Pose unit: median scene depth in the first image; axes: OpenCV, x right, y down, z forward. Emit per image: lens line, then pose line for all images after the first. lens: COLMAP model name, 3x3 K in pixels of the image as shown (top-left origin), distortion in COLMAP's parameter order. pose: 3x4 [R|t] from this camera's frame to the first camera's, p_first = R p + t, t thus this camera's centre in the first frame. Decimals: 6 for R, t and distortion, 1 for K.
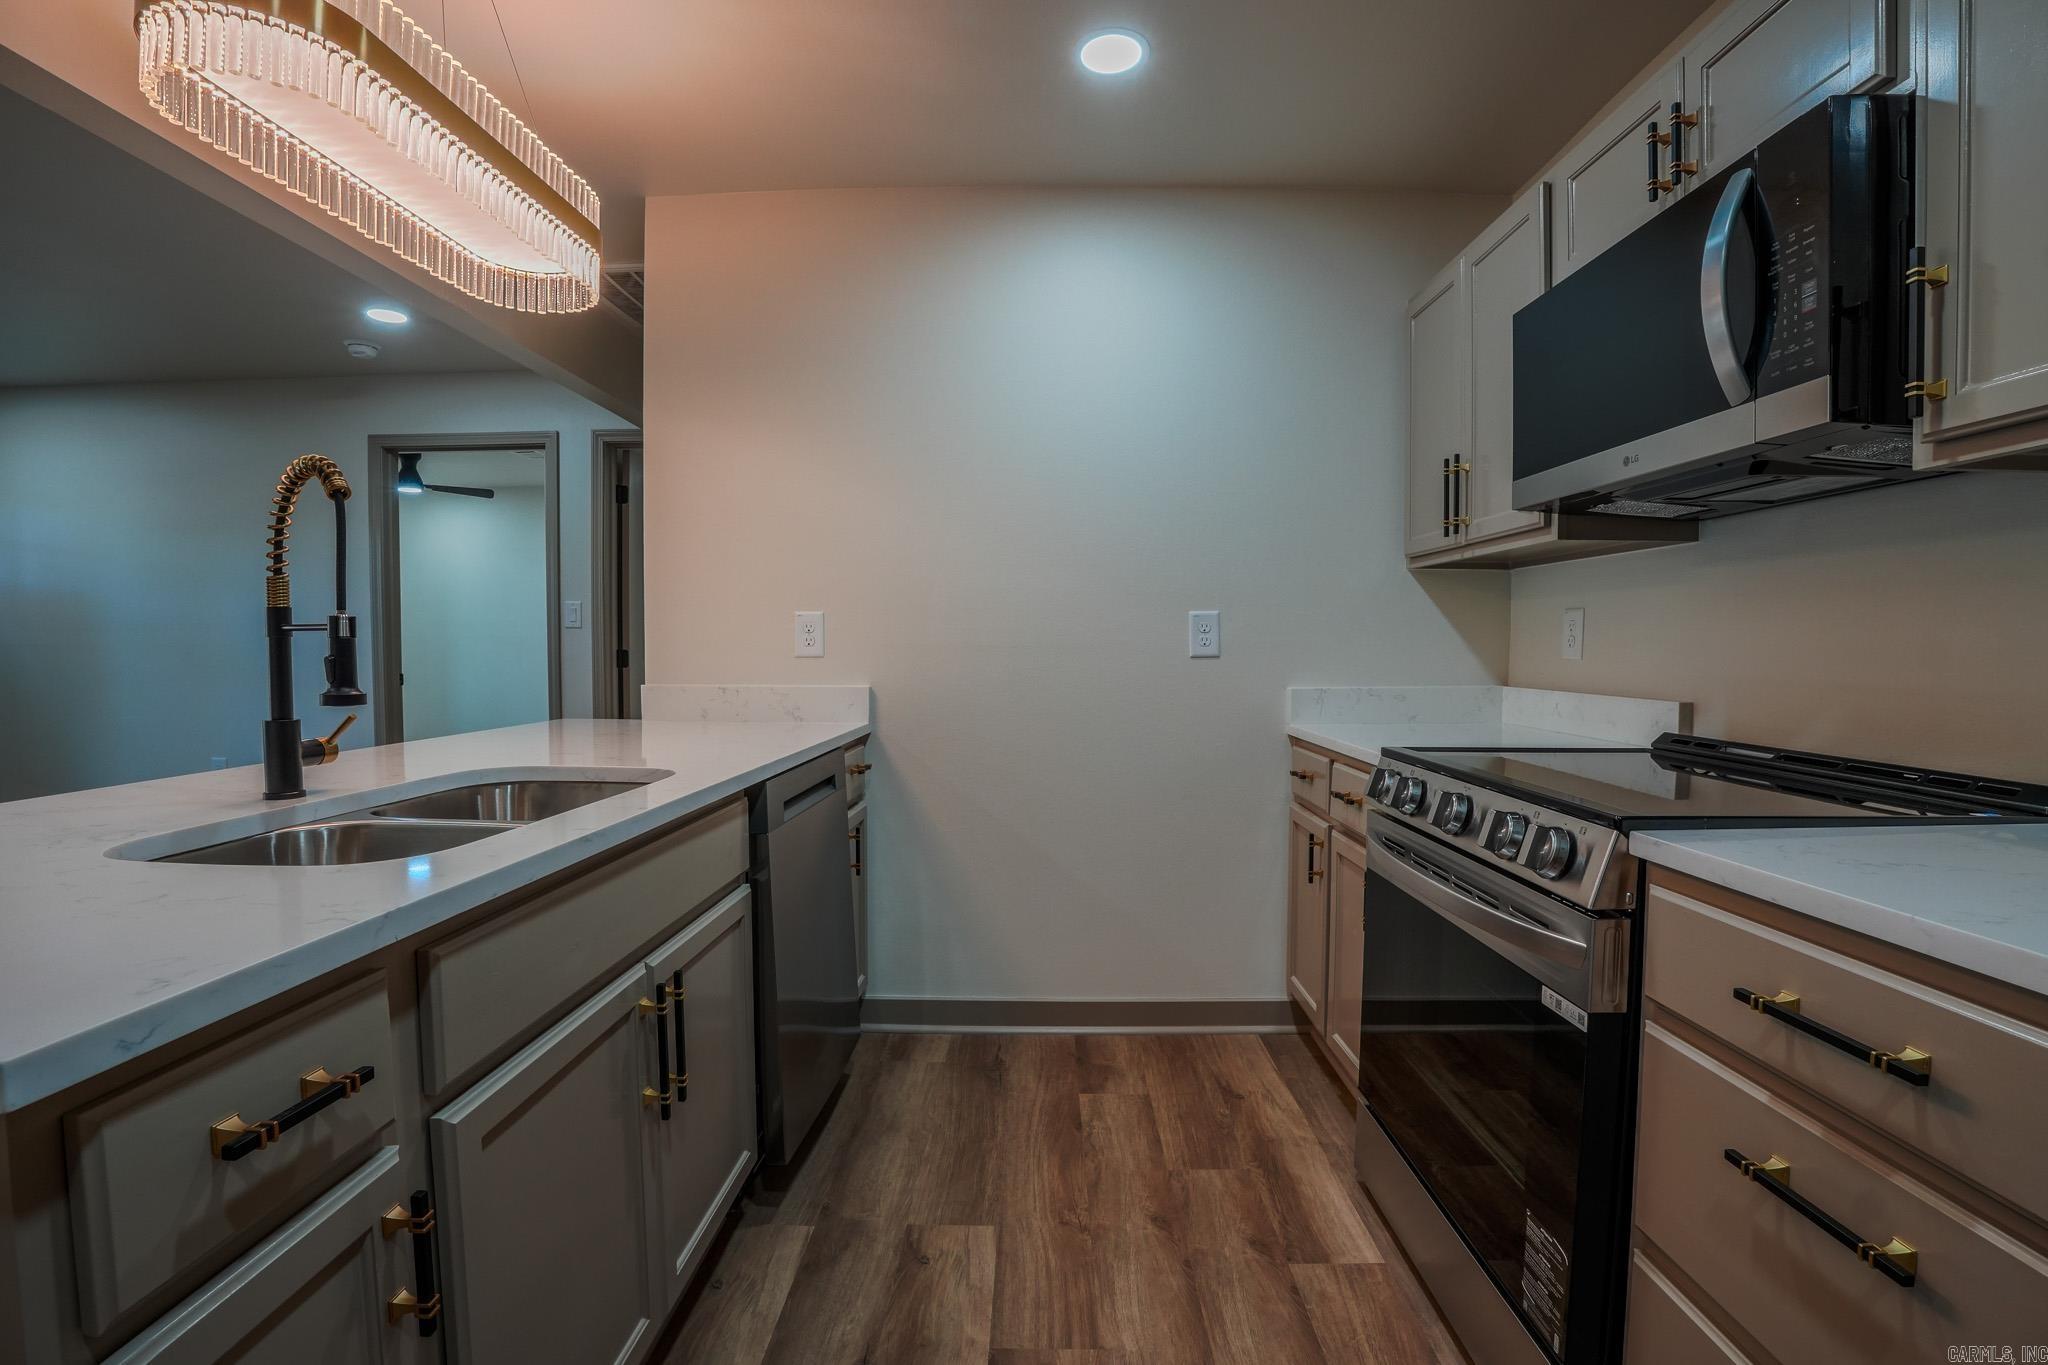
lens RADIAL K [[904.1, 0, 1024.0], [0, 904.1, 682.5], [0, 0, 1]] dist [-0.071427, 0.017924]
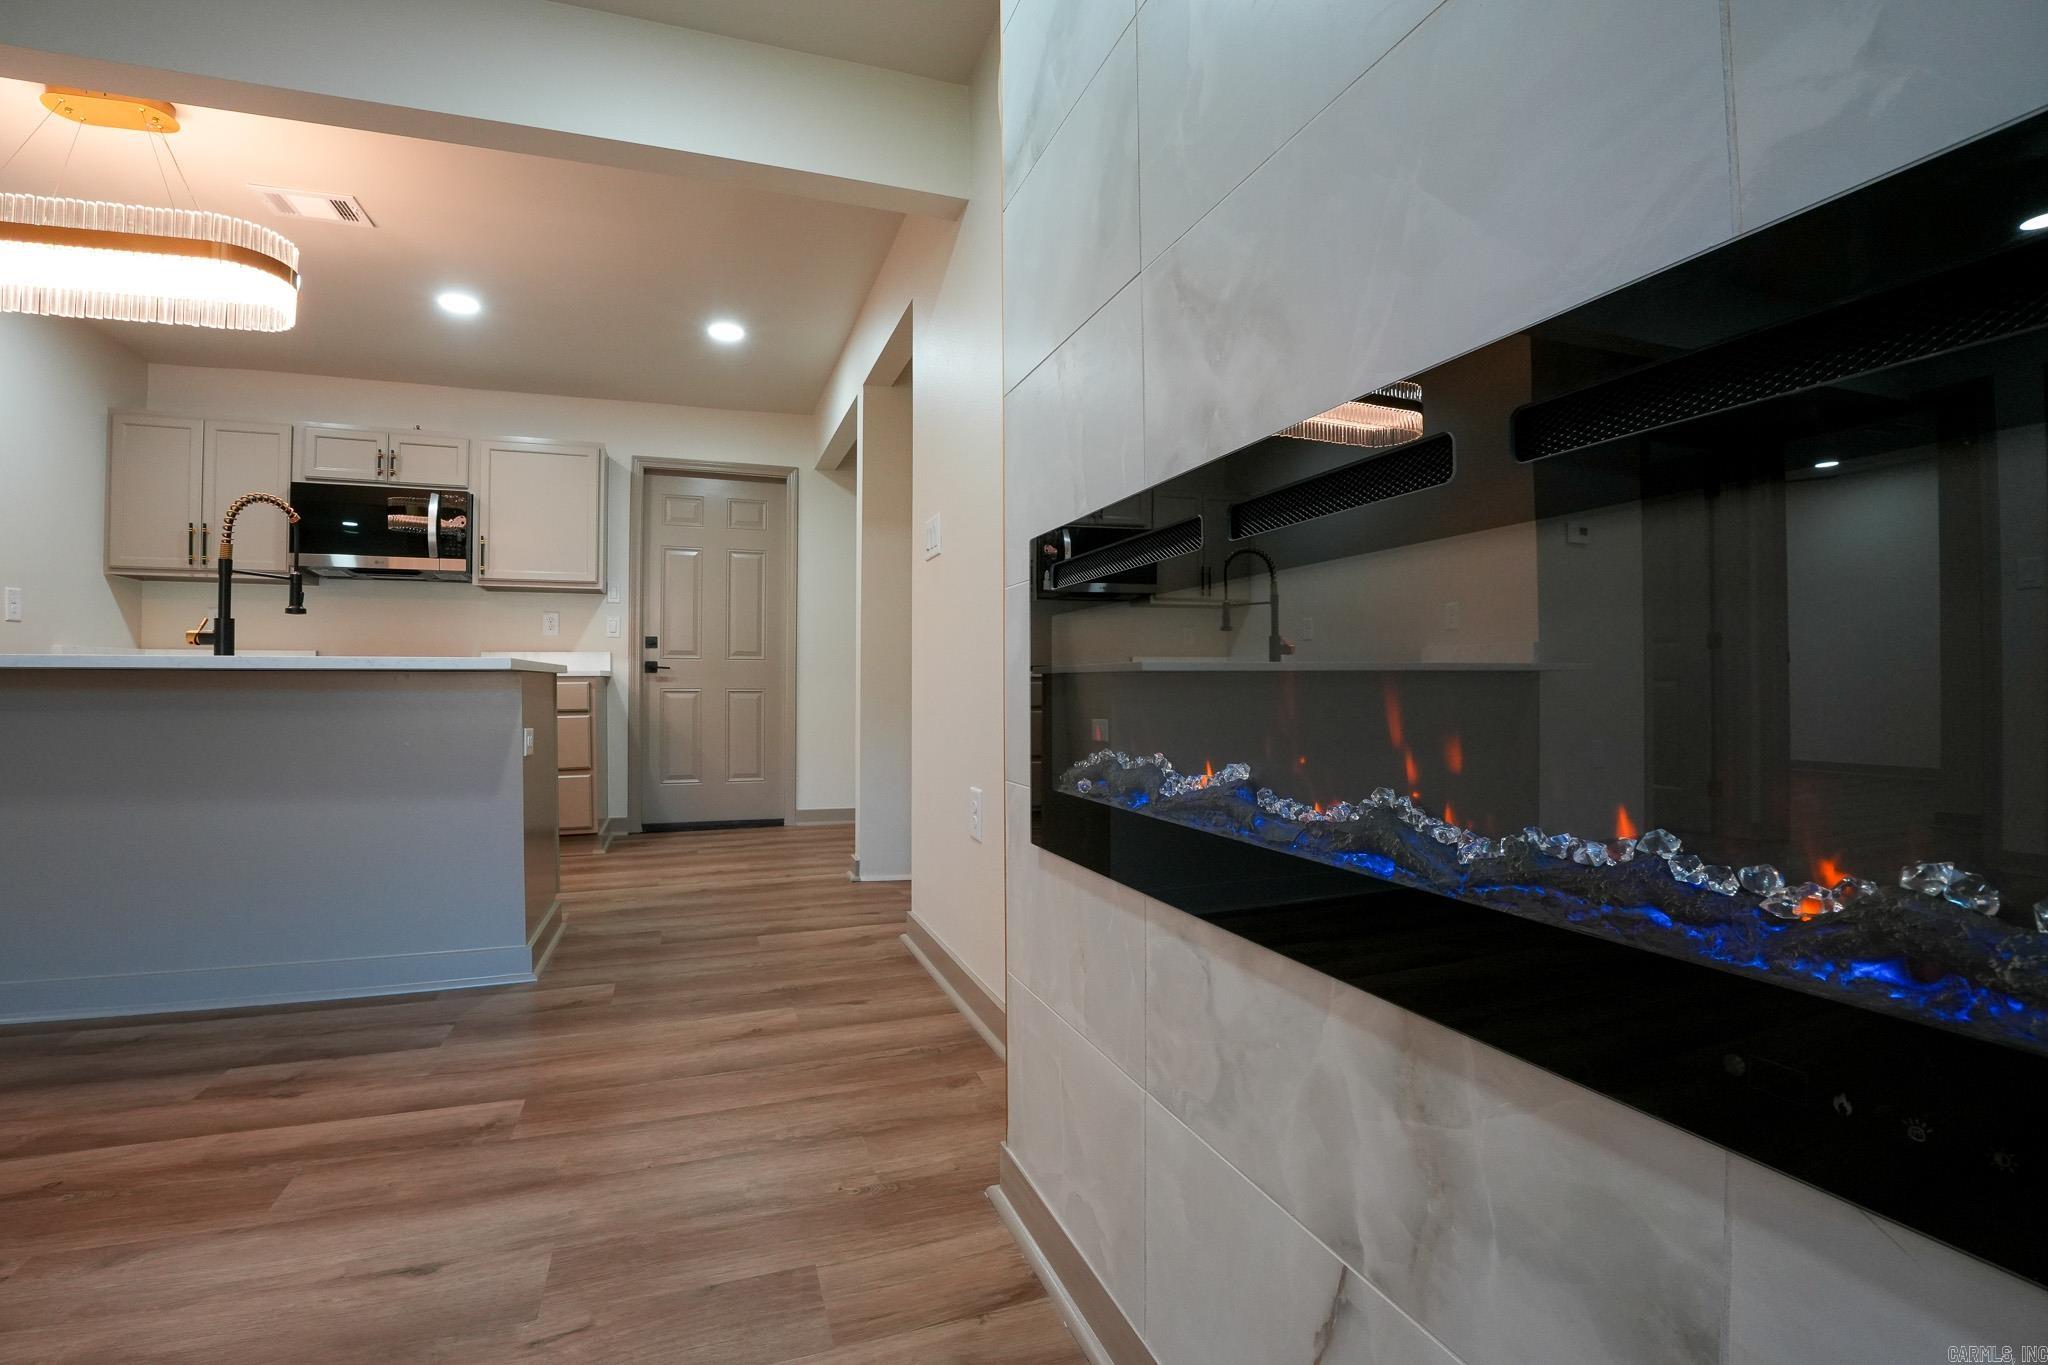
lens RADIAL K [[904.1, 0, 1024.0], [0, 904.1, 682.5], [0, 0, 1]] dist [-0.071427, 0.017924]
pose [[-0.364405, 0.001201, 0.931240, -2.456472], [0.039919, 0.999100, 0.014332, 0.170469], [-0.930384, 0.042397, -0.364125, 0.051218]]
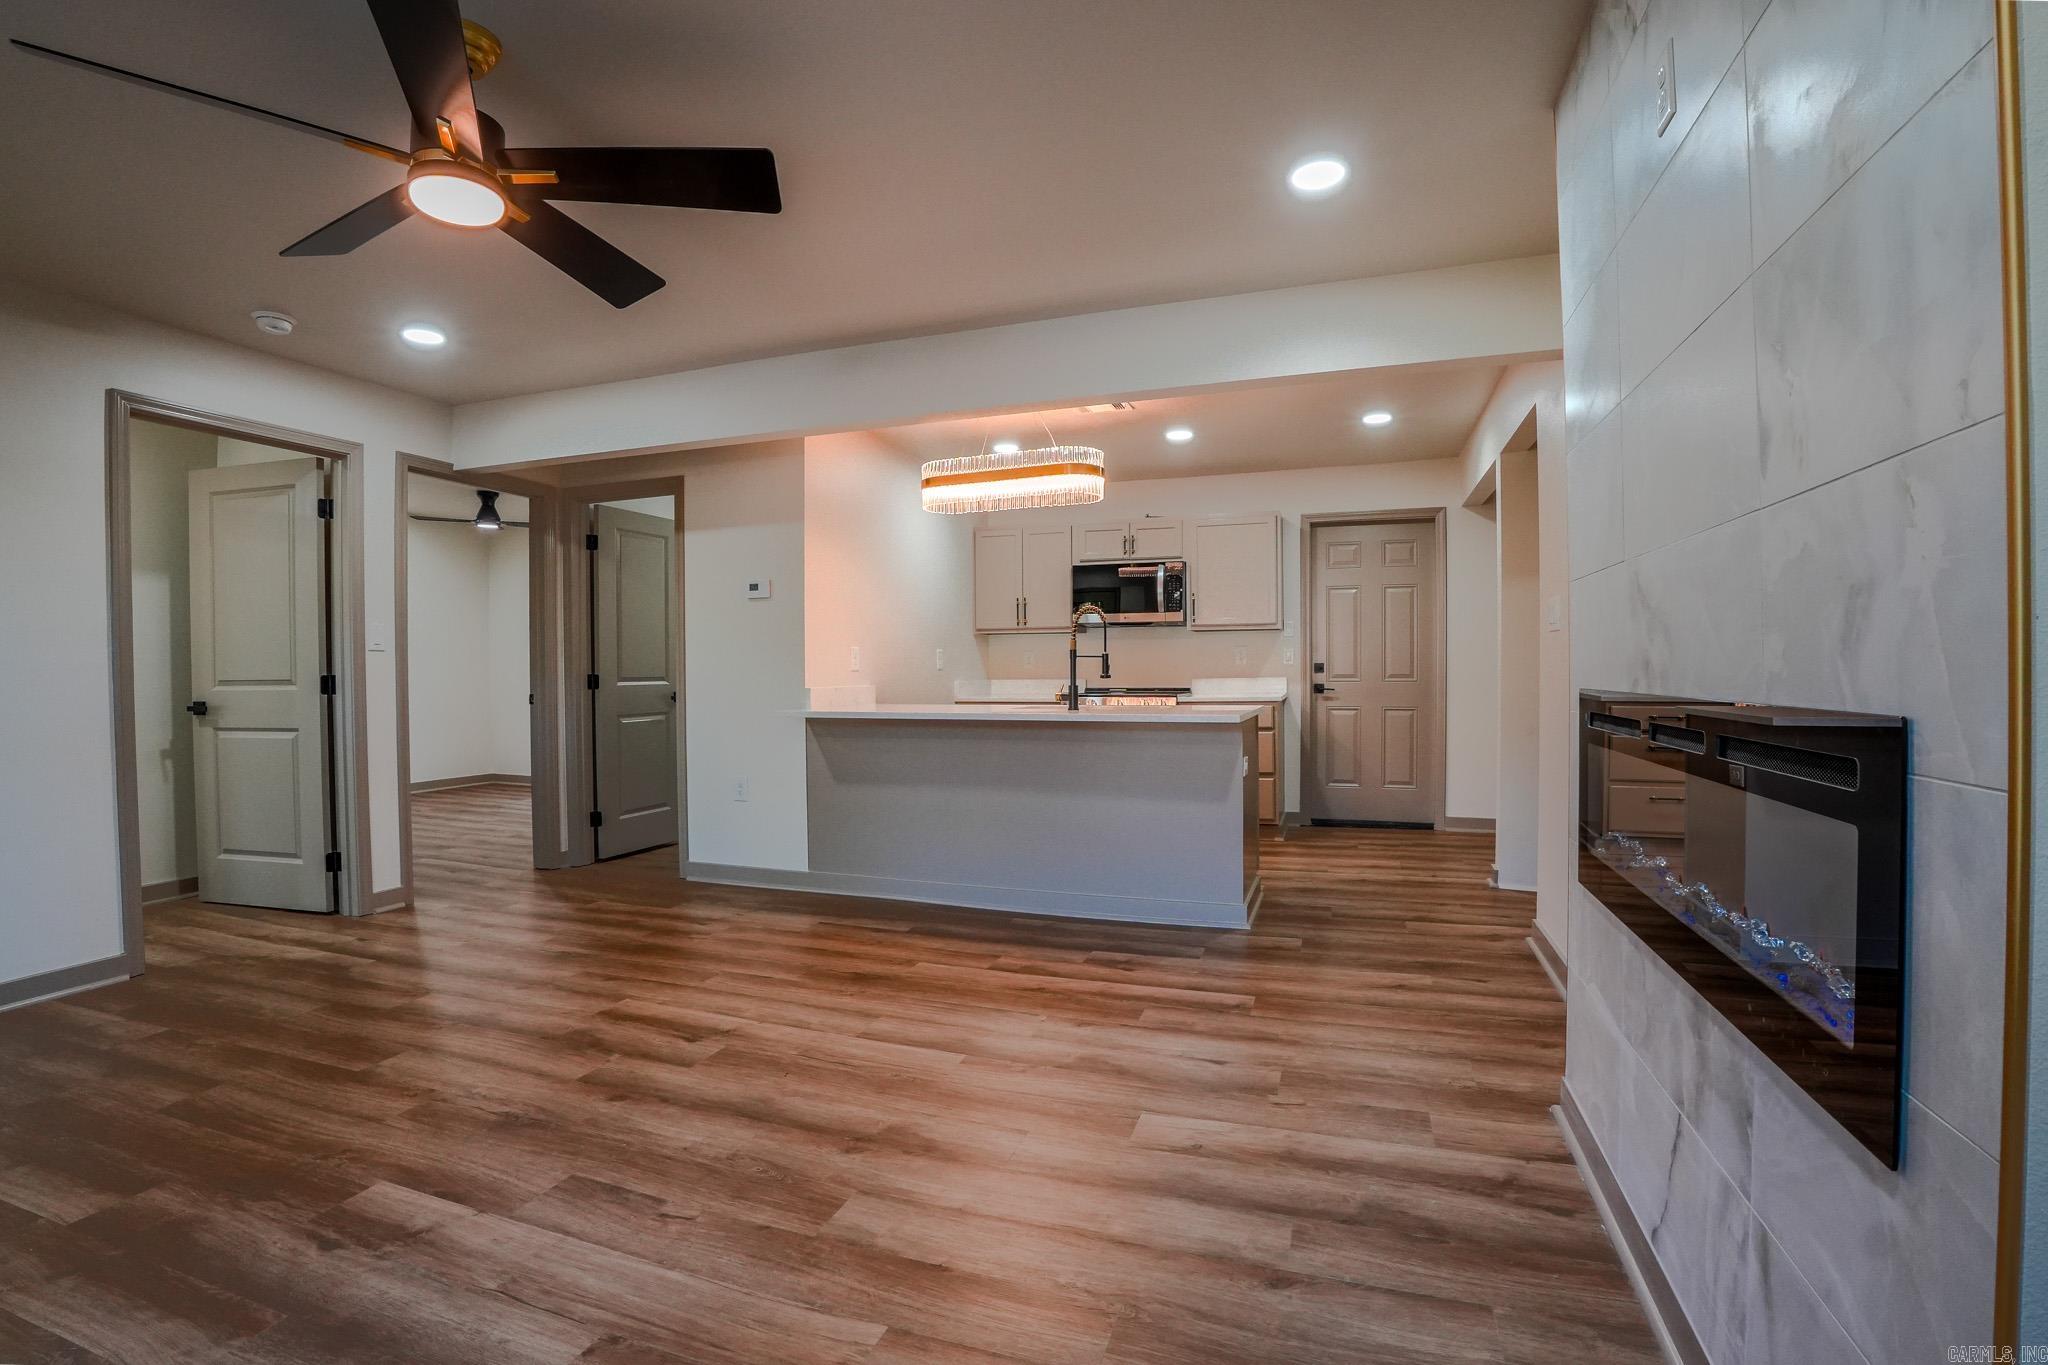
lens RADIAL K [[930.5, 0, 1024.0], [0, 930.5, 682.5], [0, 0, 1]] dist [-0.074445, 0.020635]
pose [[0.311636, -0.020234, 0.949986, -3.128618], [0.050750, 0.998701, 0.004624, 0.006618], [-0.948845, 0.046771, 0.312258, 0.085692]]
